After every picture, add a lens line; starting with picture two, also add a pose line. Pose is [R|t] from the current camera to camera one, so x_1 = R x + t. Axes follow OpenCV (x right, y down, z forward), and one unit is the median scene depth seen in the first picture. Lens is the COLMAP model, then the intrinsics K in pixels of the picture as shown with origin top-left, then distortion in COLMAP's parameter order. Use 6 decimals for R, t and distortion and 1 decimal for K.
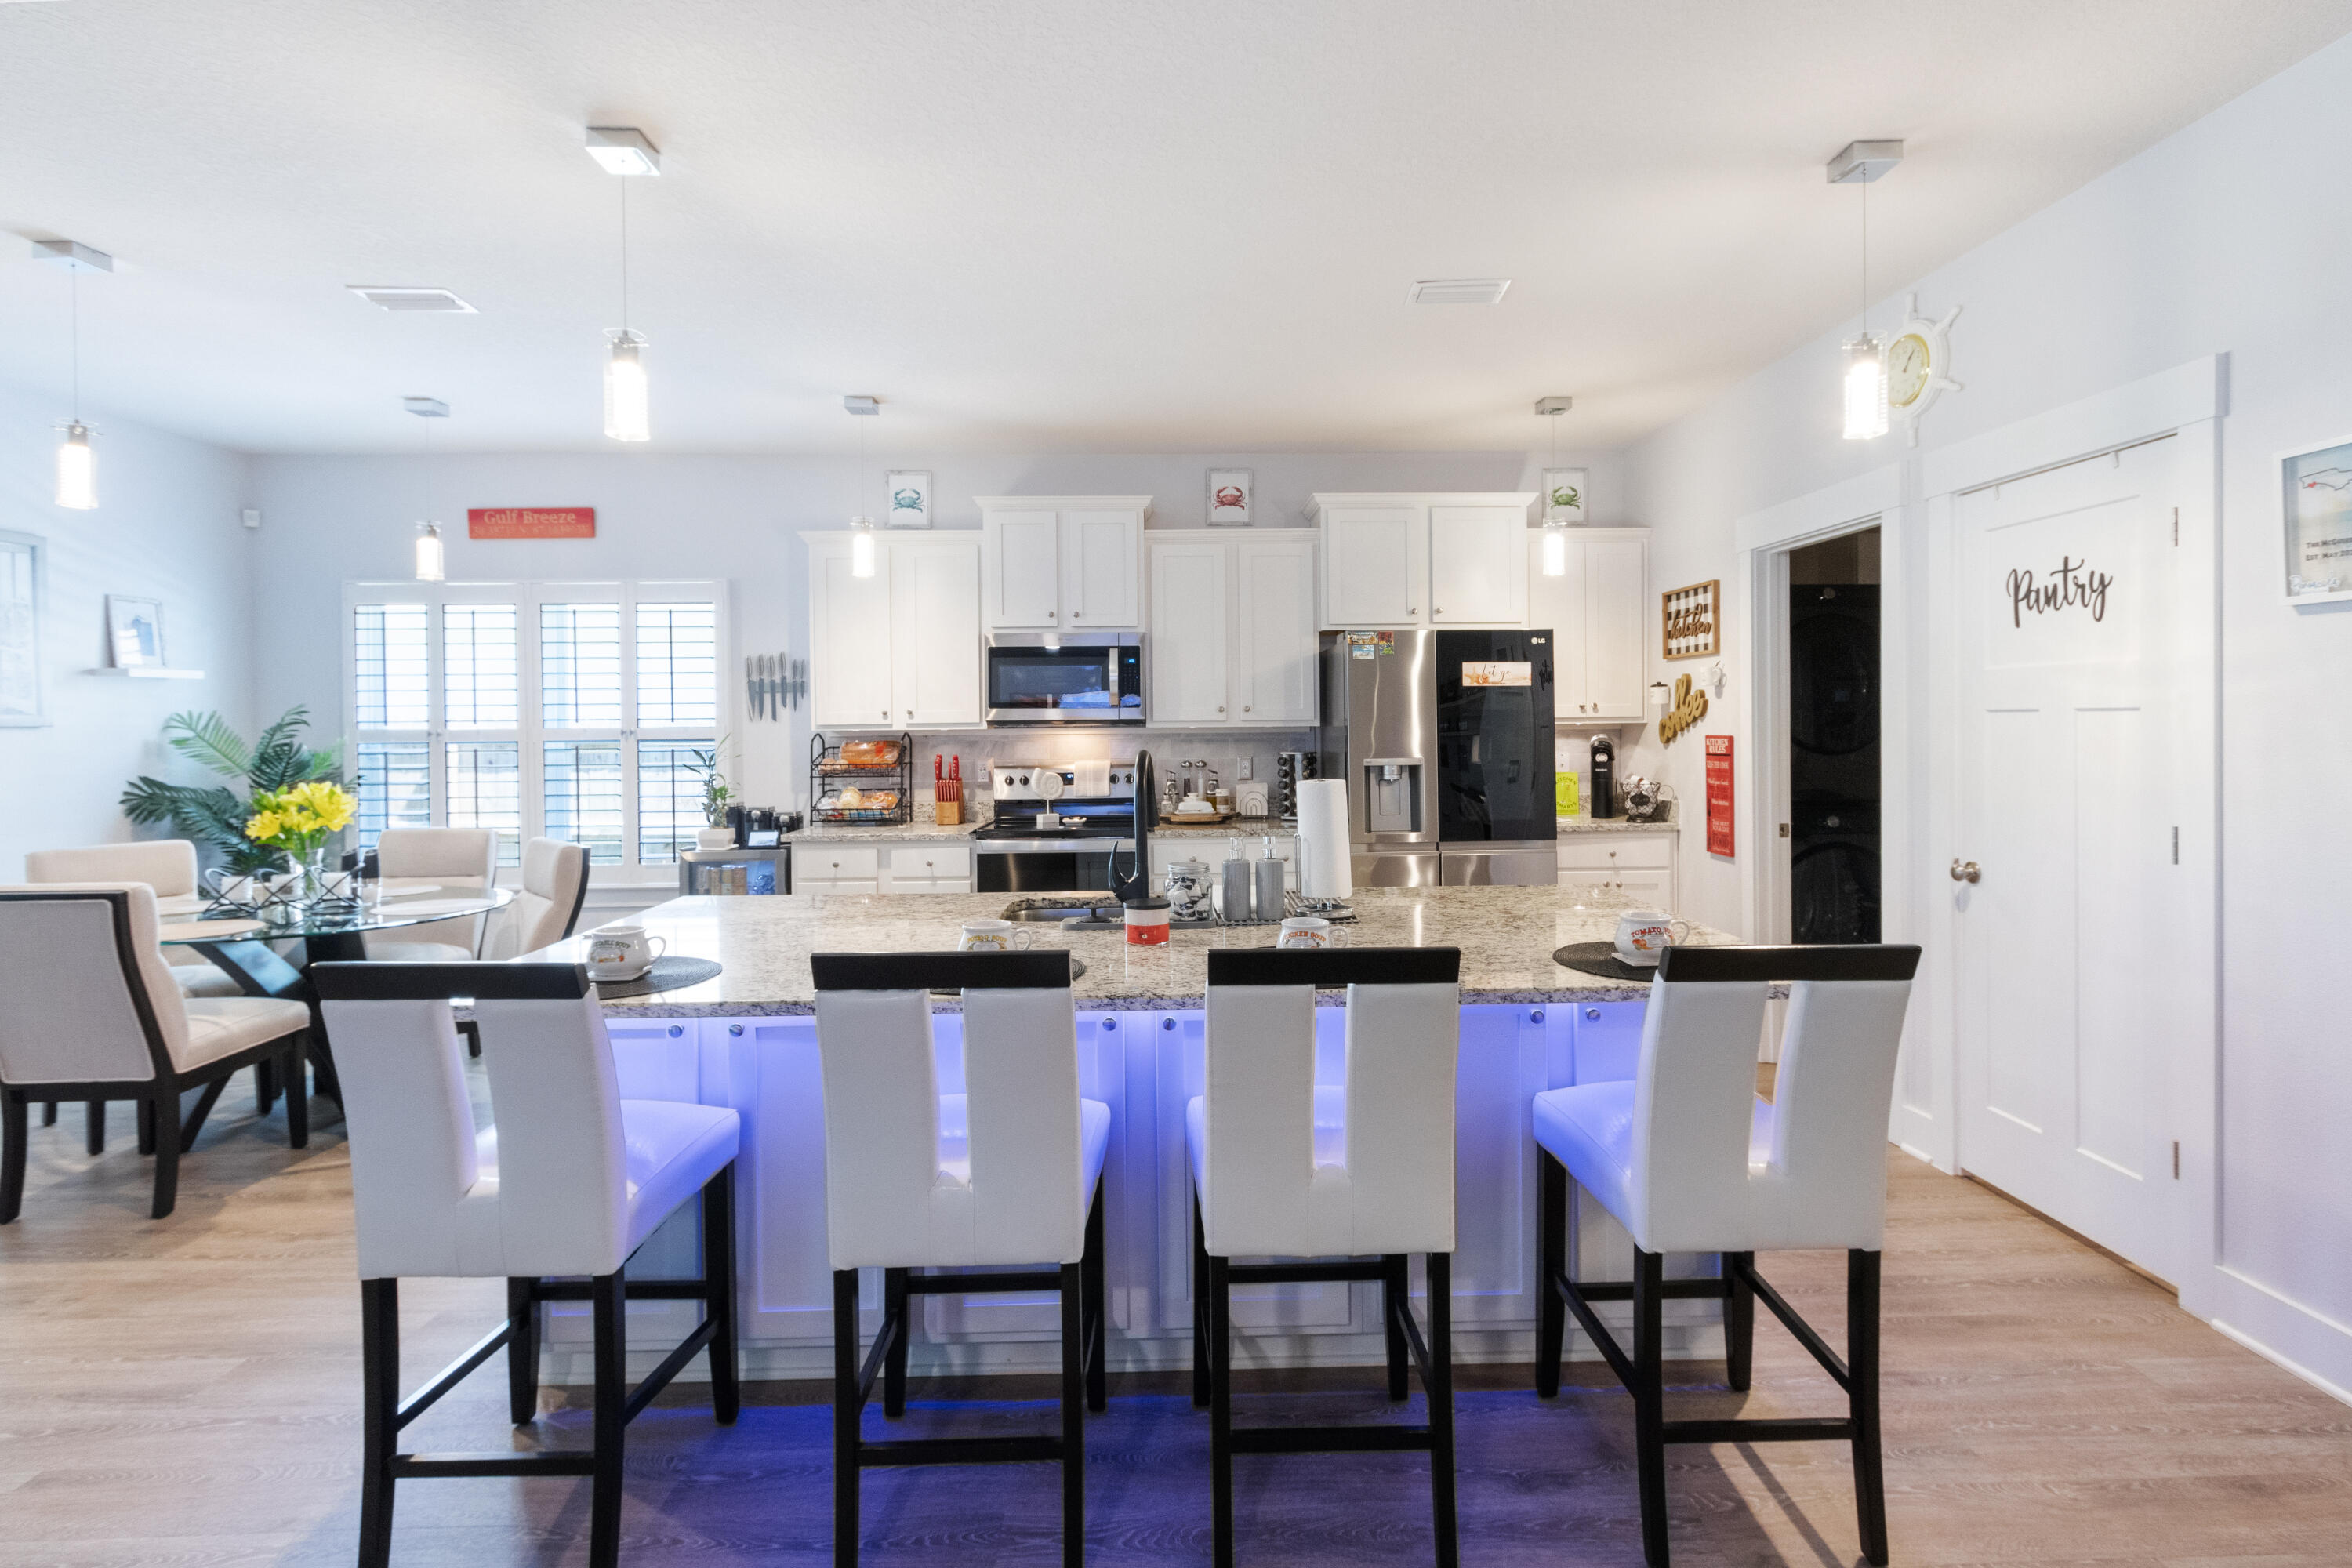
lens RADIAL K [[1142.9, 0, 1188.3], [0, 1142.9, 728.2], [0, 0, 1]] dist [0.004271, -0.000278]
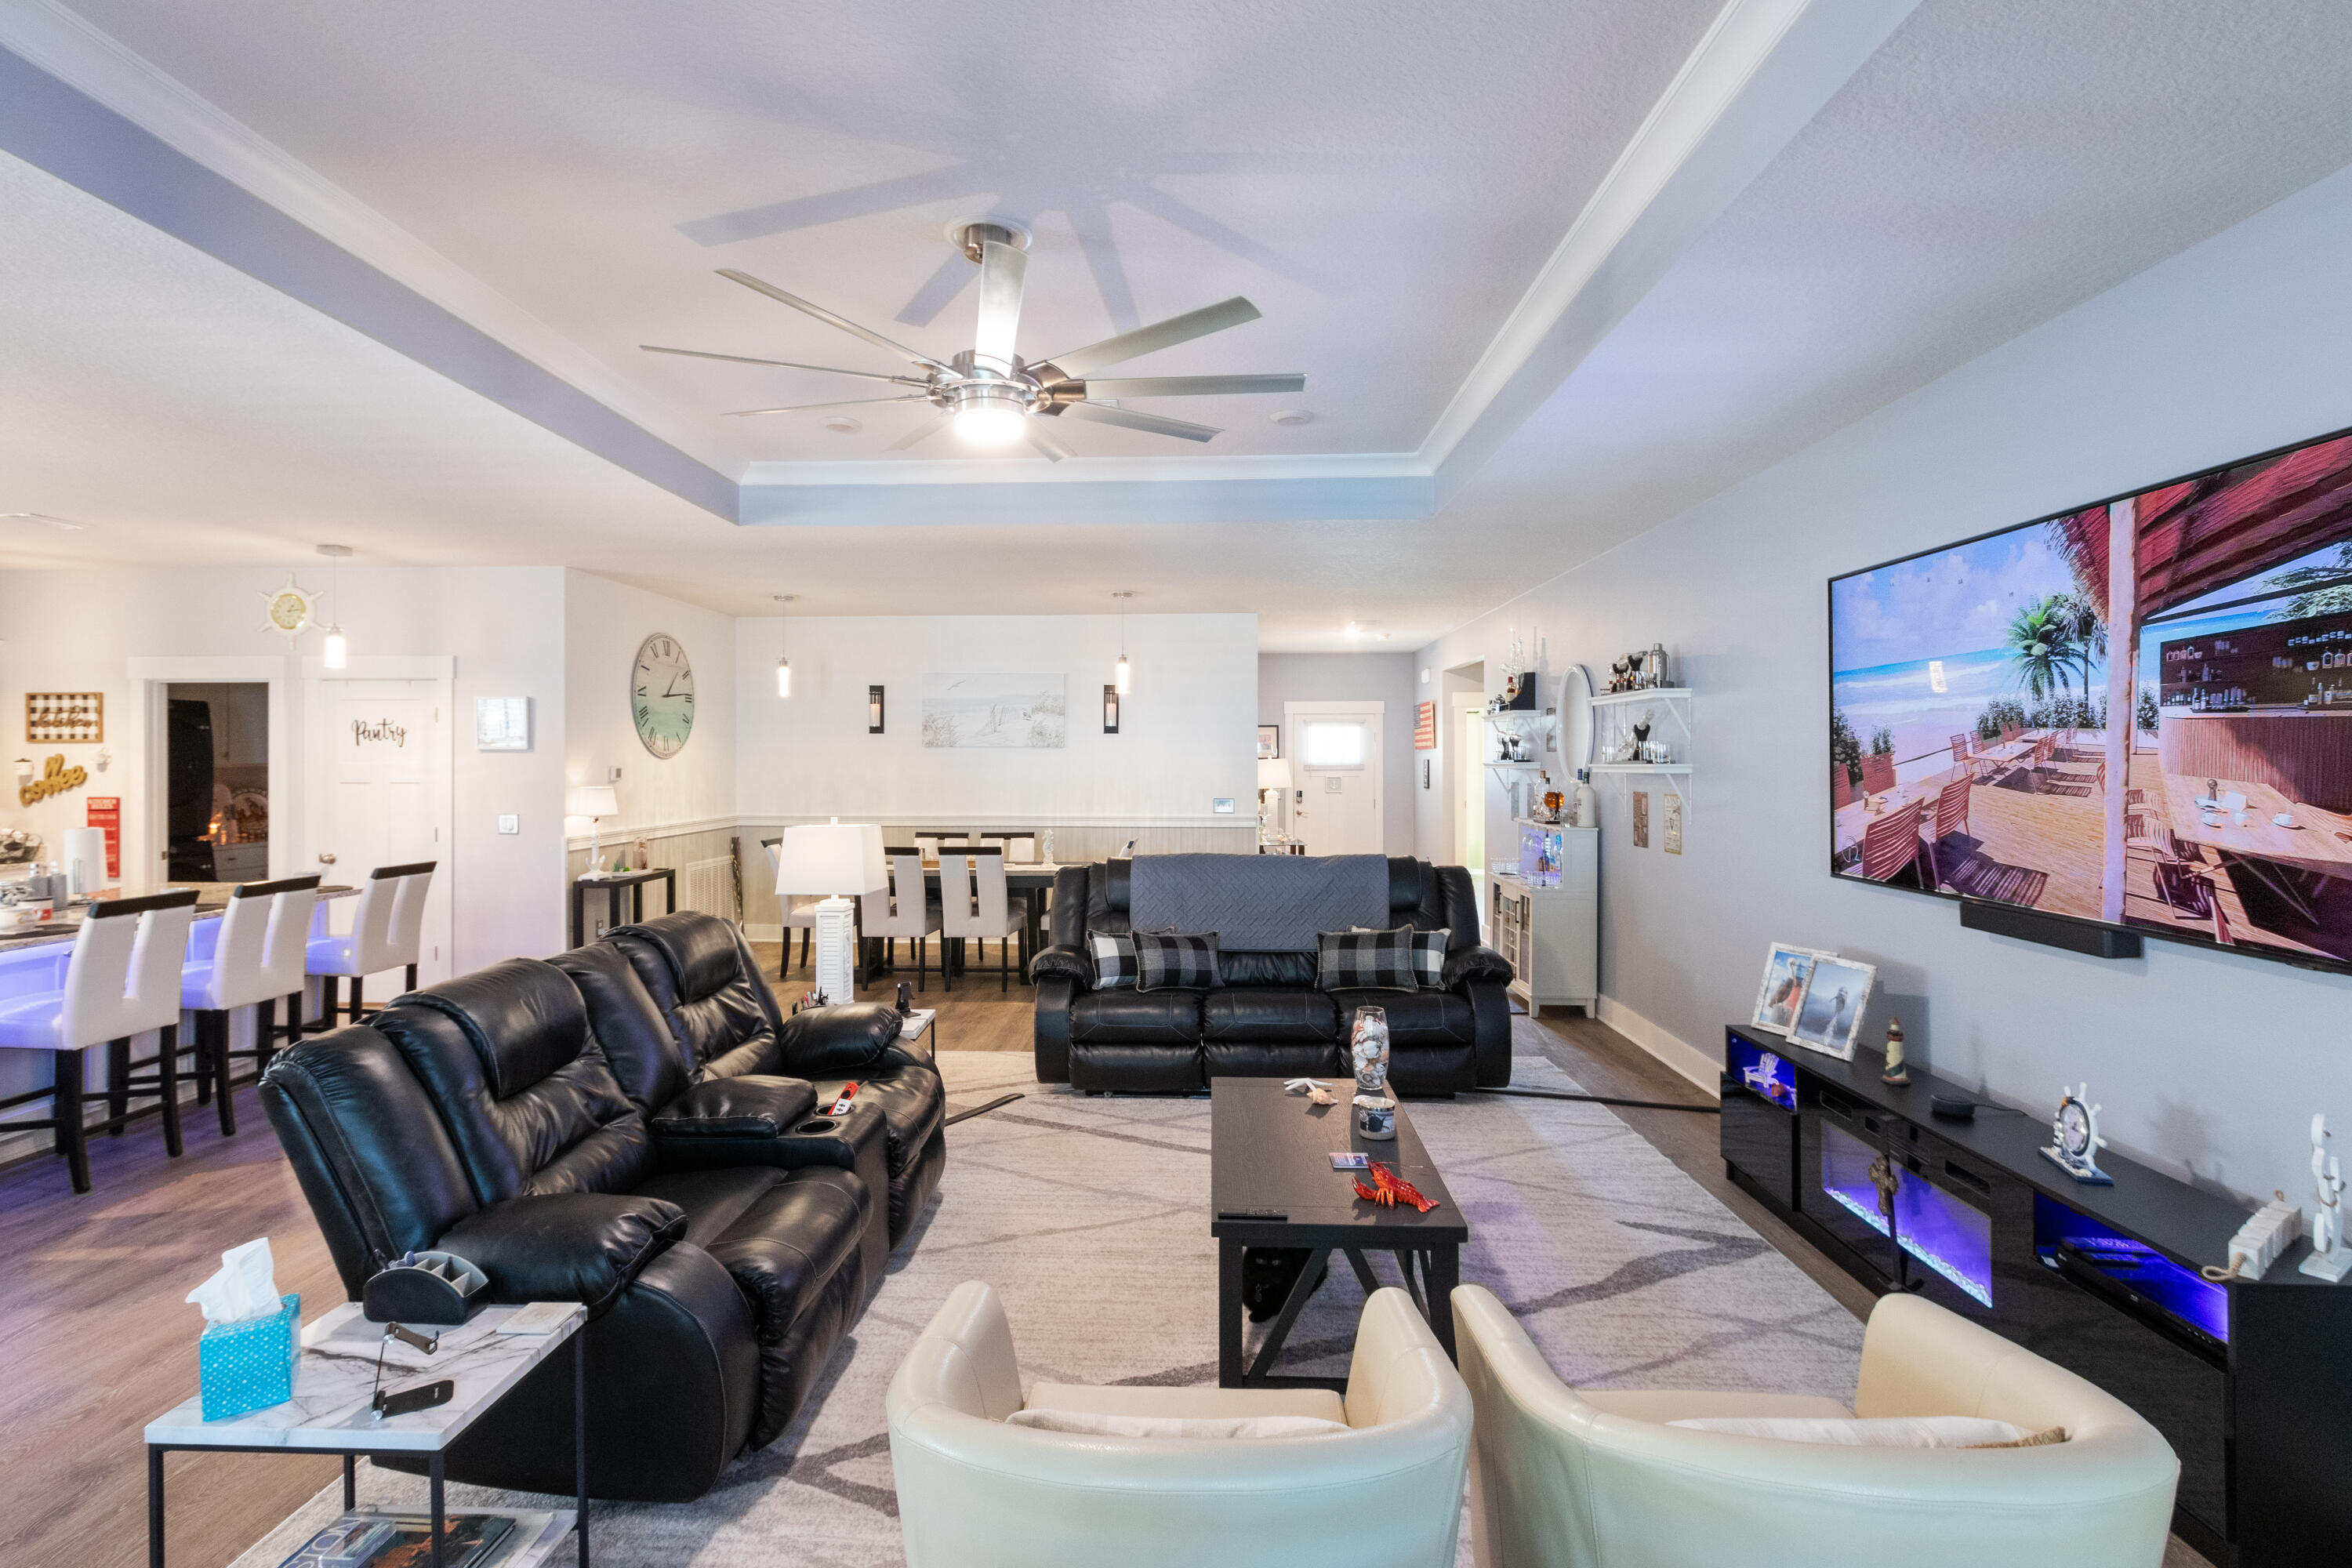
lens RADIAL K [[1097.0, 0, 1159.0], [0, 1097.0, 761.9], [0, 0, 1]] dist [-0.001961, 0.000103]
pose [[0.069857, 0.007486, 0.997529, -0.786127], [0.005435, 0.999954, -0.007884, -0.018896], [-0.997542, 0.005973, 0.069813, -0.430195]]
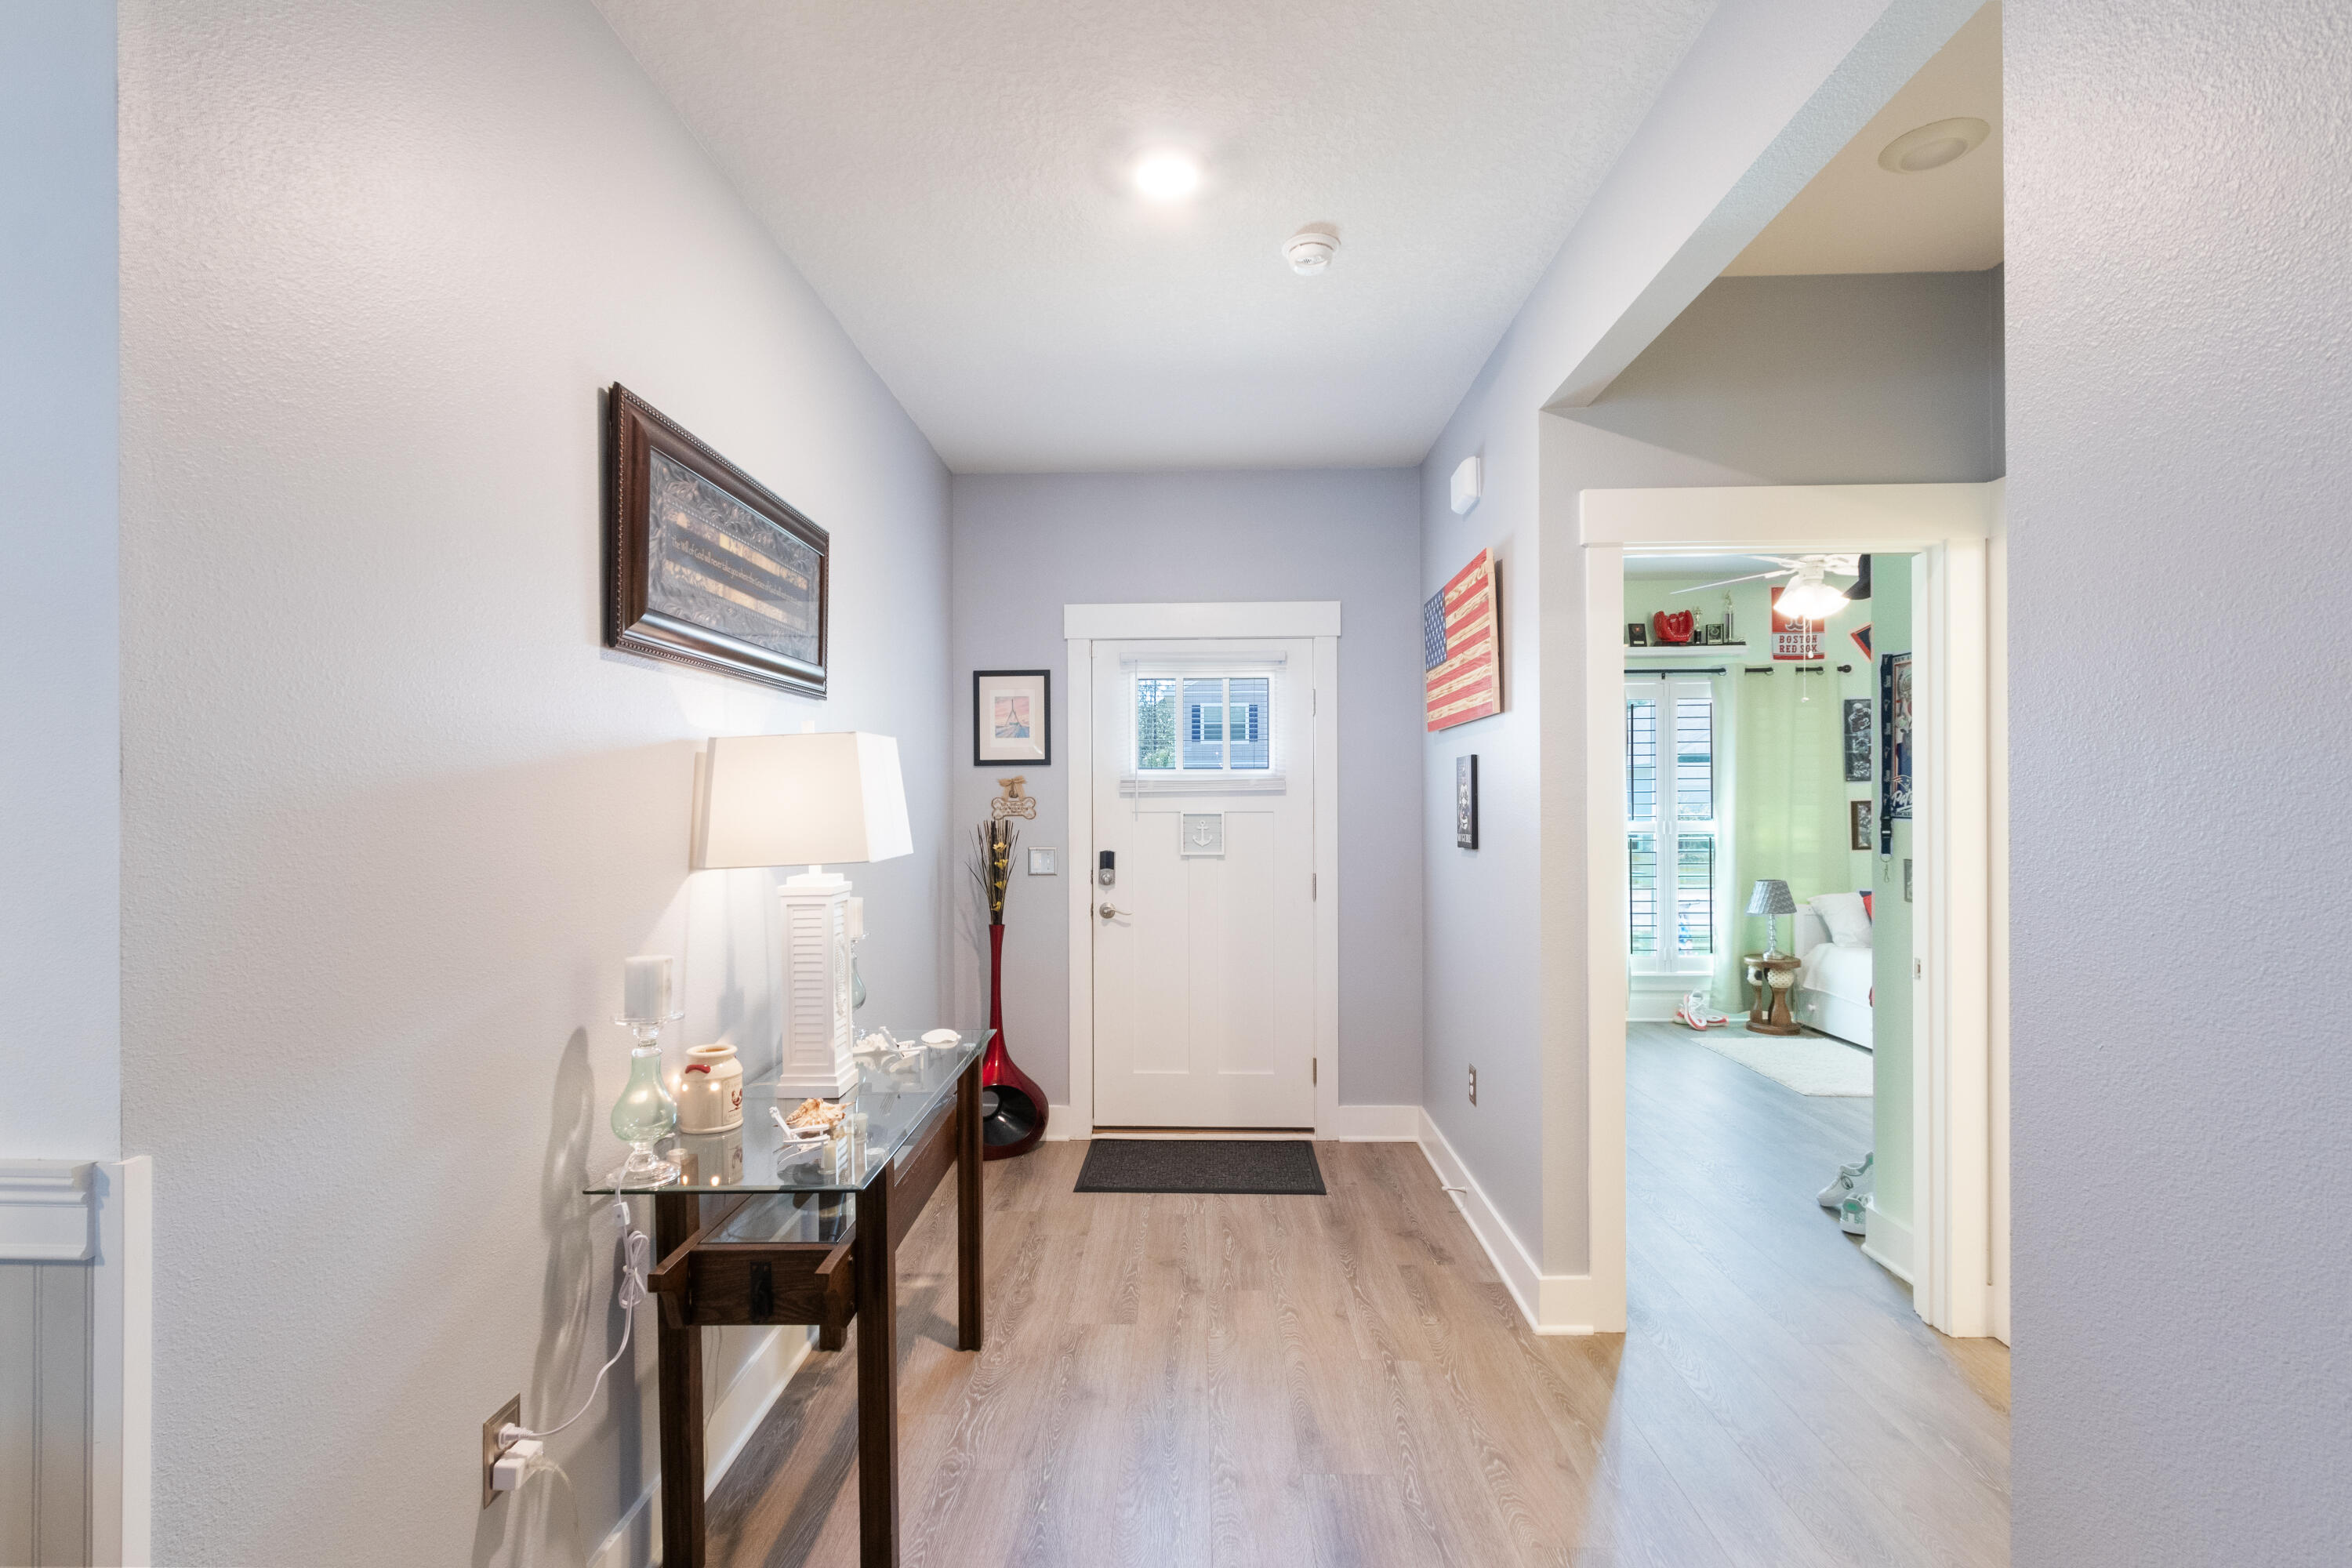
lens RADIAL K [[1095.0, 0, 1163.0], [0, 1095.0, 790.1], [0, 0, 1]] dist [0.002625, 0.000278]
pose [[0.059747, 0.016436, 0.998078, 0.770140], [0.008783, 0.999817, -0.016990, -0.006237], [-0.998175, 0.009781, 0.059592, -0.664884]]
